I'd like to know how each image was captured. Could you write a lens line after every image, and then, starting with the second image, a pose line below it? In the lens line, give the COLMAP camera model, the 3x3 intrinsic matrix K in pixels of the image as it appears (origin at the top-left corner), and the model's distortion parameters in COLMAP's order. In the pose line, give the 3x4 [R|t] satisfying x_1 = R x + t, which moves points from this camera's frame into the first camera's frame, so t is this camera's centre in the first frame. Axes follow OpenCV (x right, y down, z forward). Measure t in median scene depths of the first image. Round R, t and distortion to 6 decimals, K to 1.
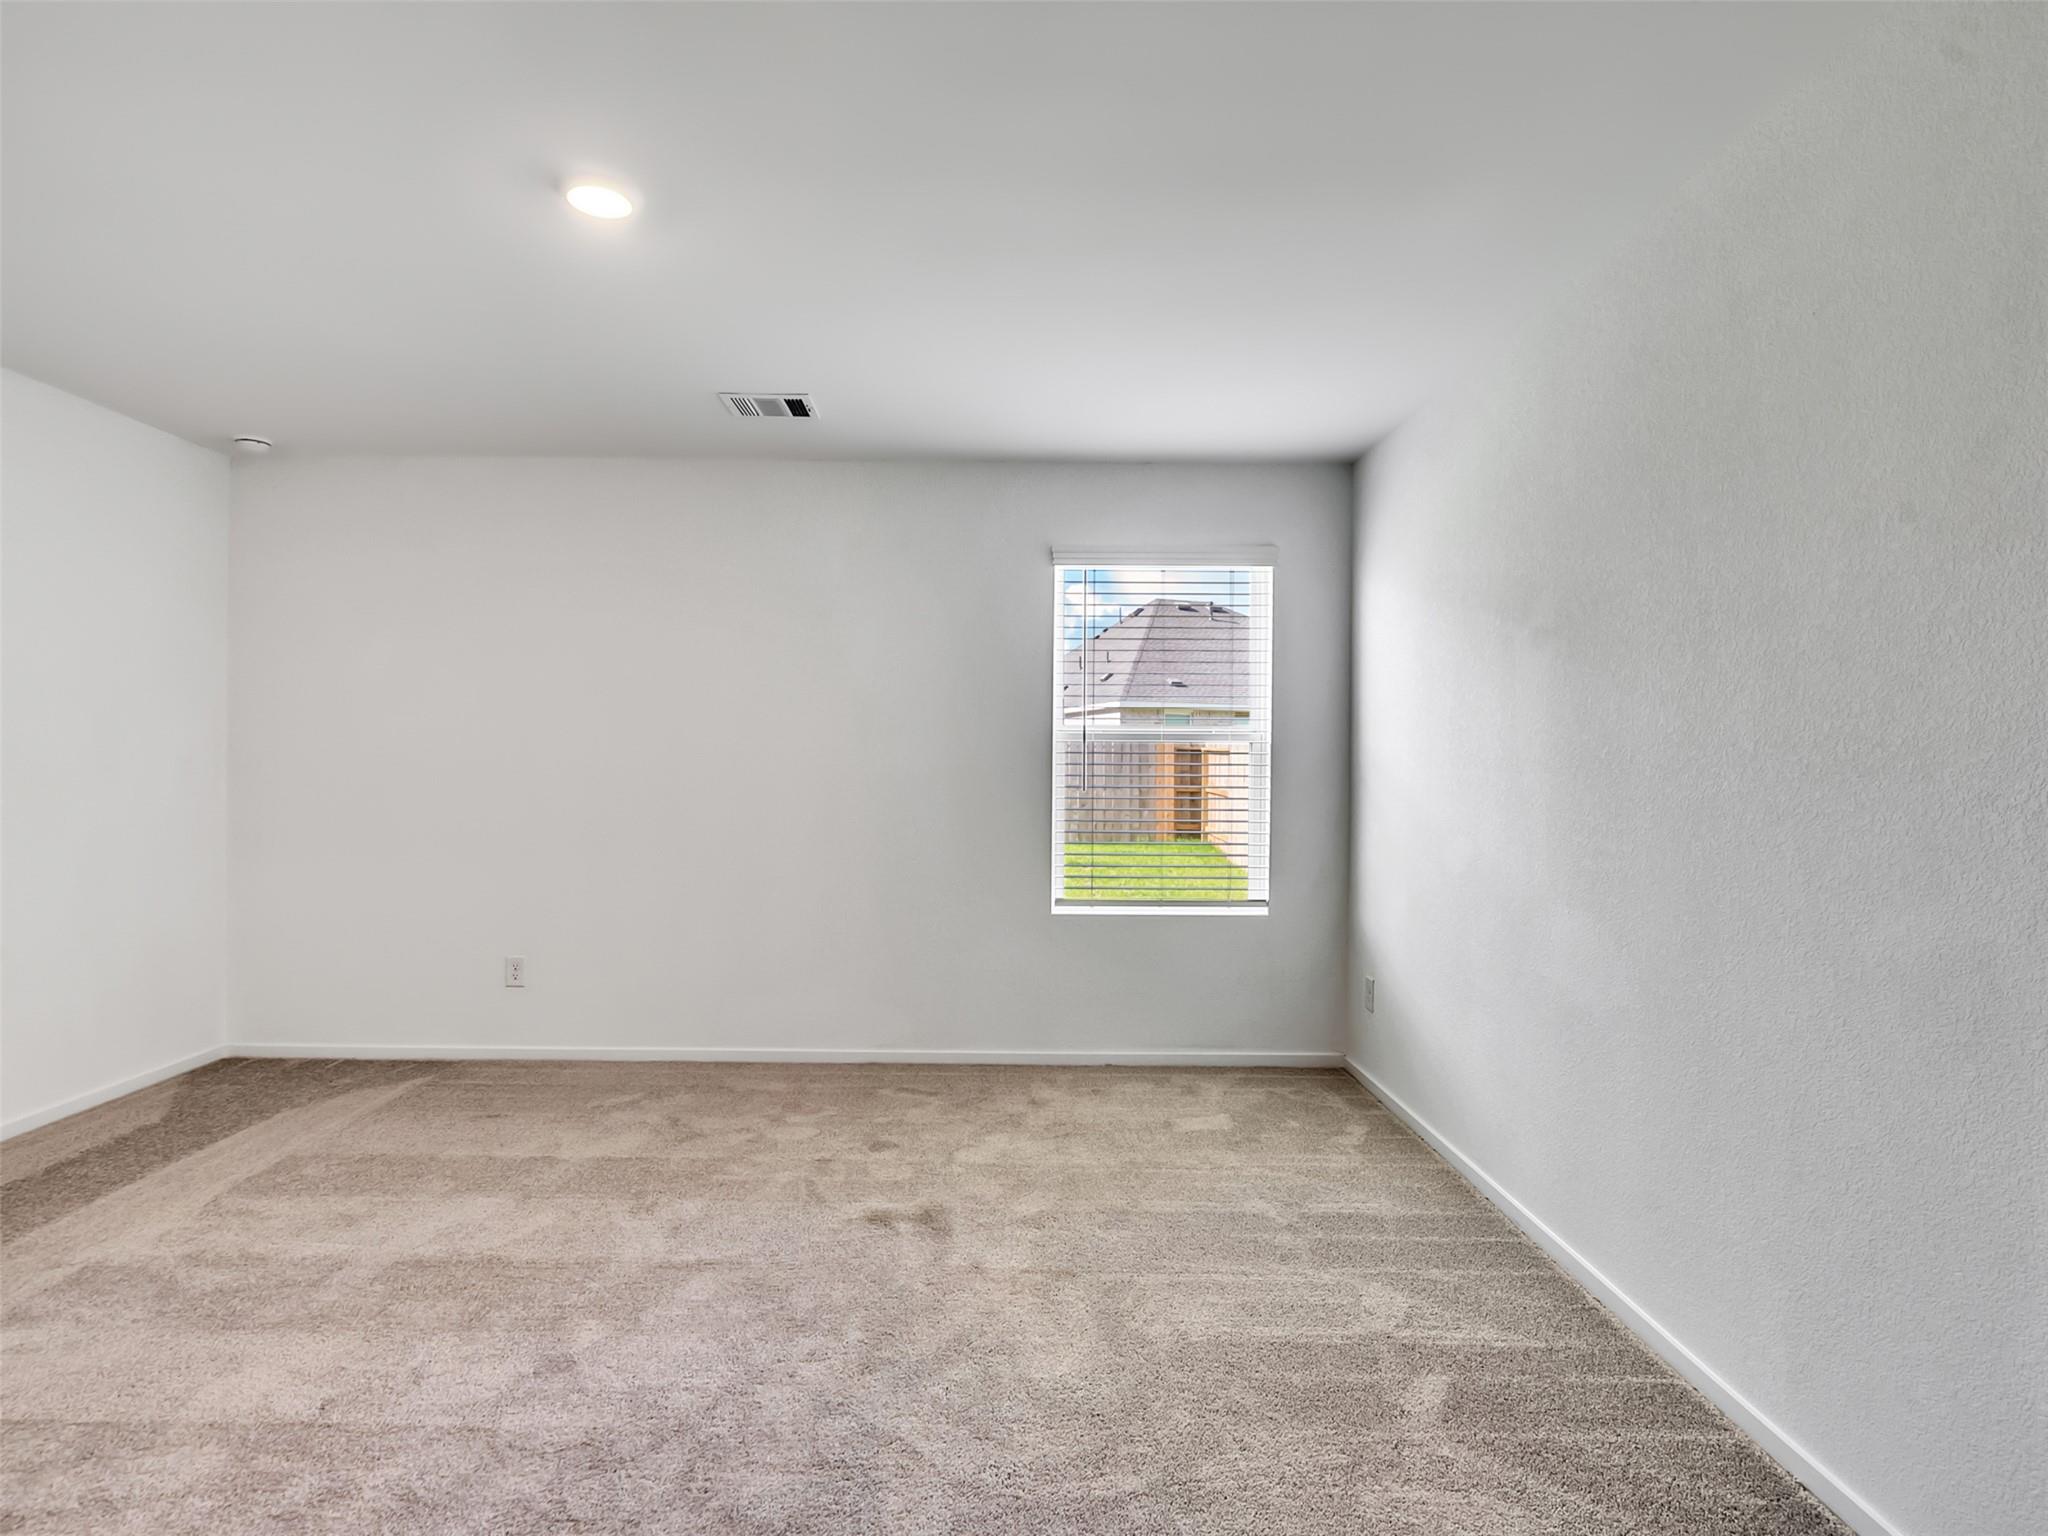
lens RADIAL K [[1045.0, 0, 1014.1], [0, 1045.0, 766.2], [0, 0, 1]] dist [-0.007599, 0.000833]
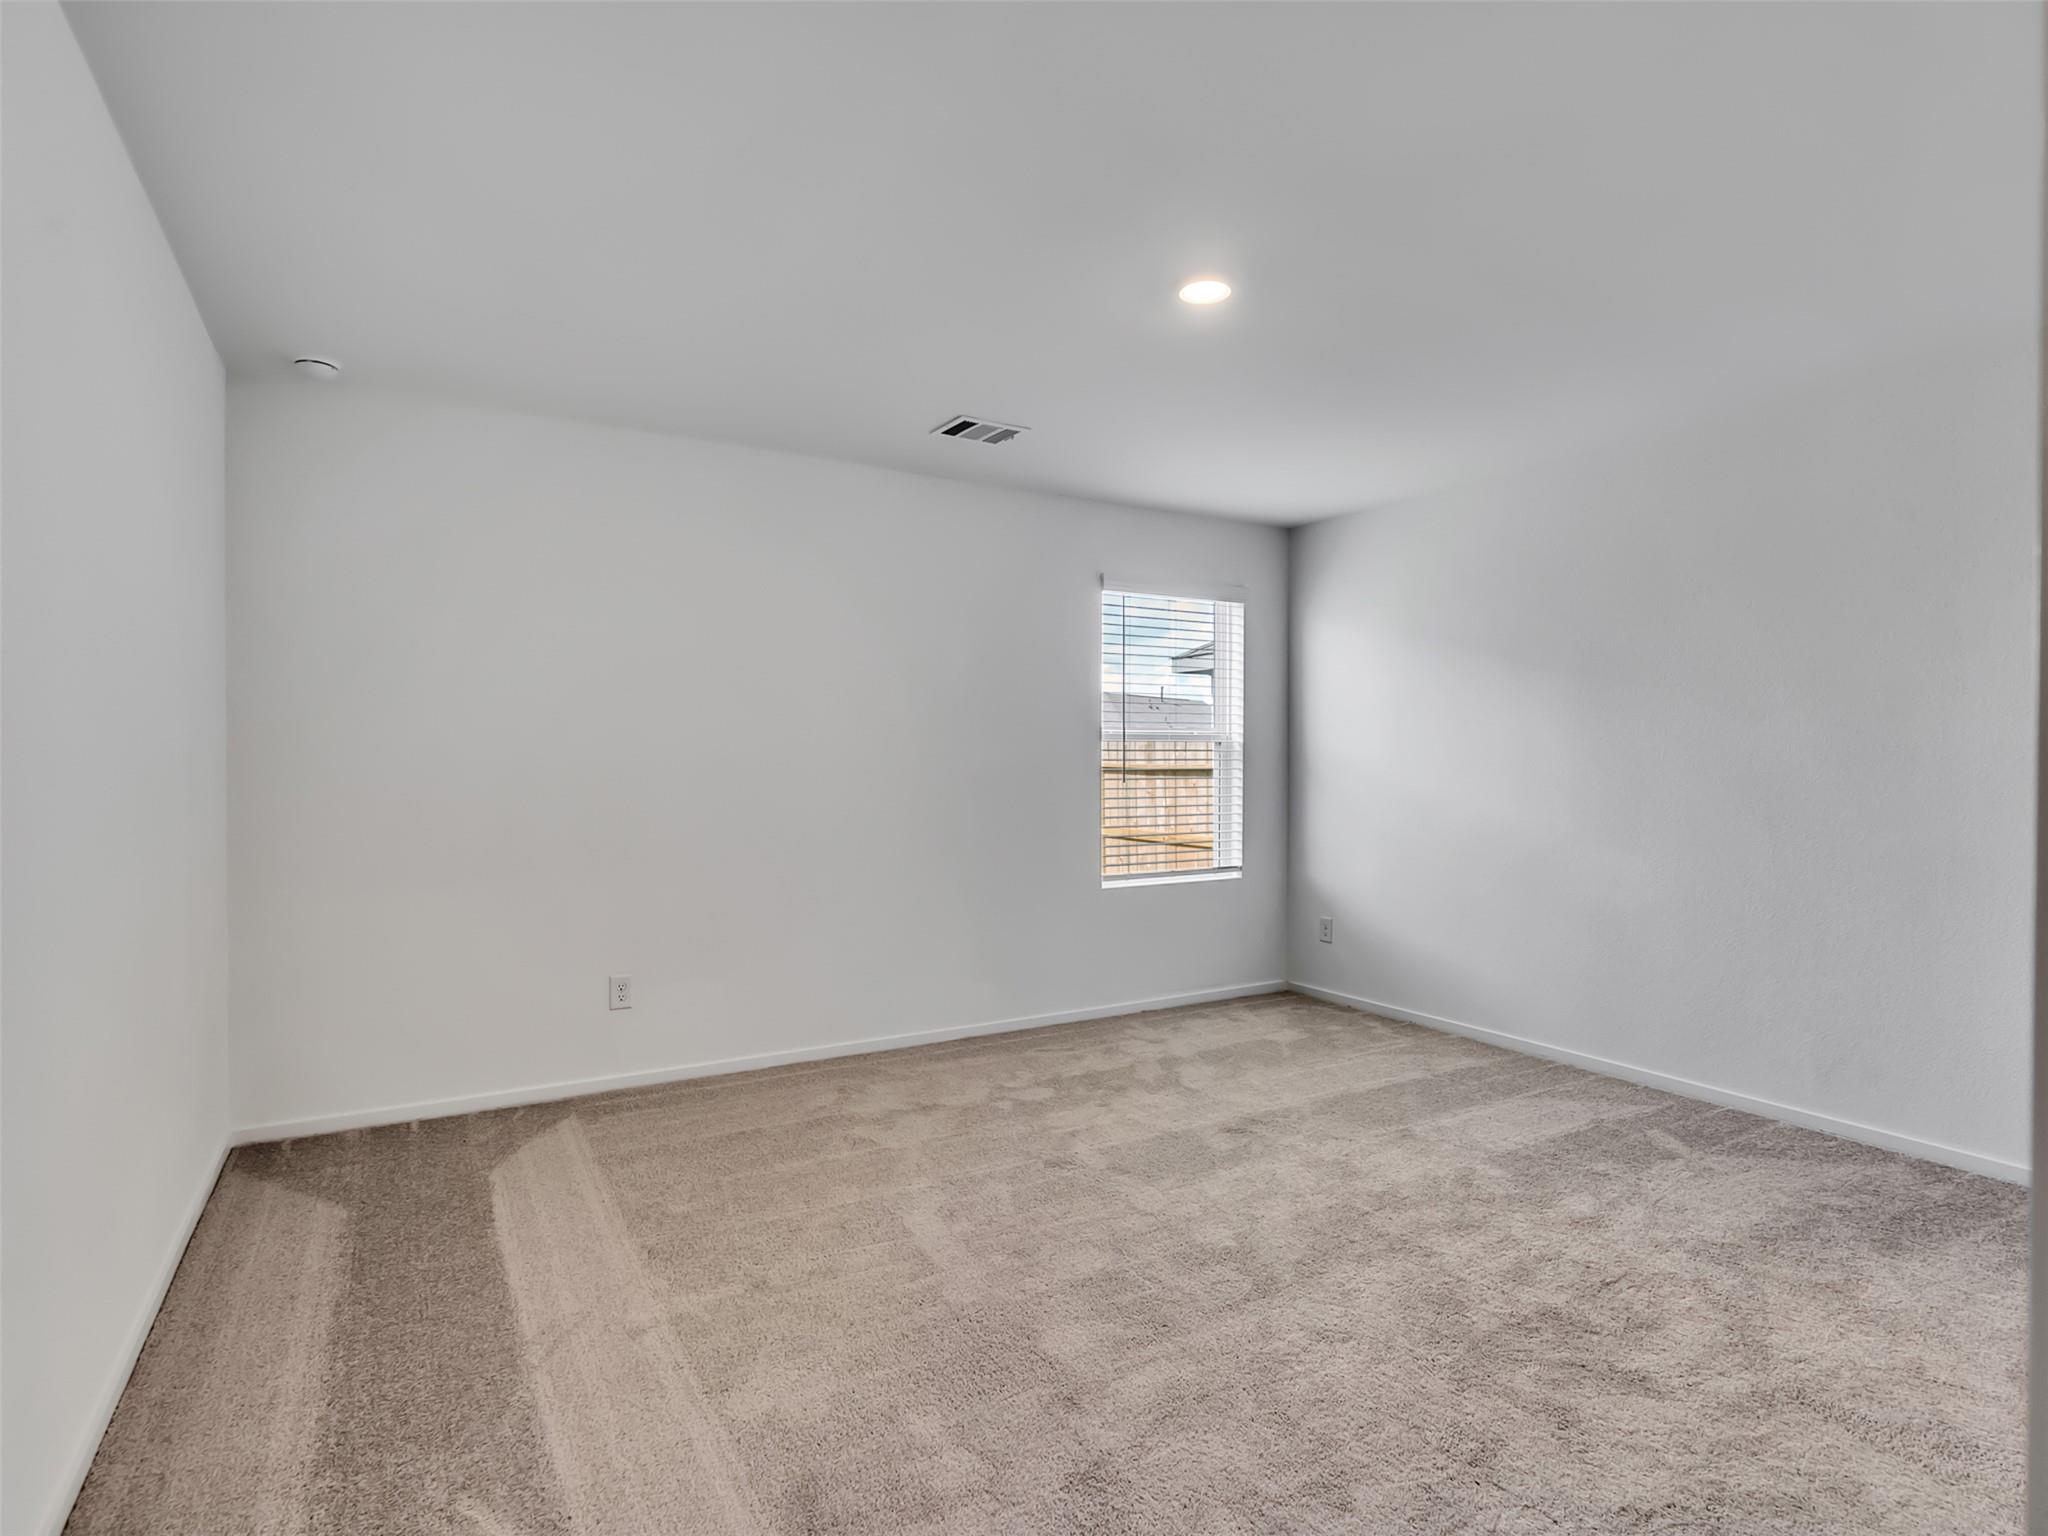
lens RADIAL K [[1045.0, 0, 1014.1], [0, 1045.0, 766.2], [0, 0, 1]] dist [-0.007599, 0.000833]
pose [[0.865855, -0.010695, 0.500180, -0.649248], [0.005721, 0.999918, 0.011477, -0.010002], [-0.500262, -0.007076, 0.865845, 0.038380]]
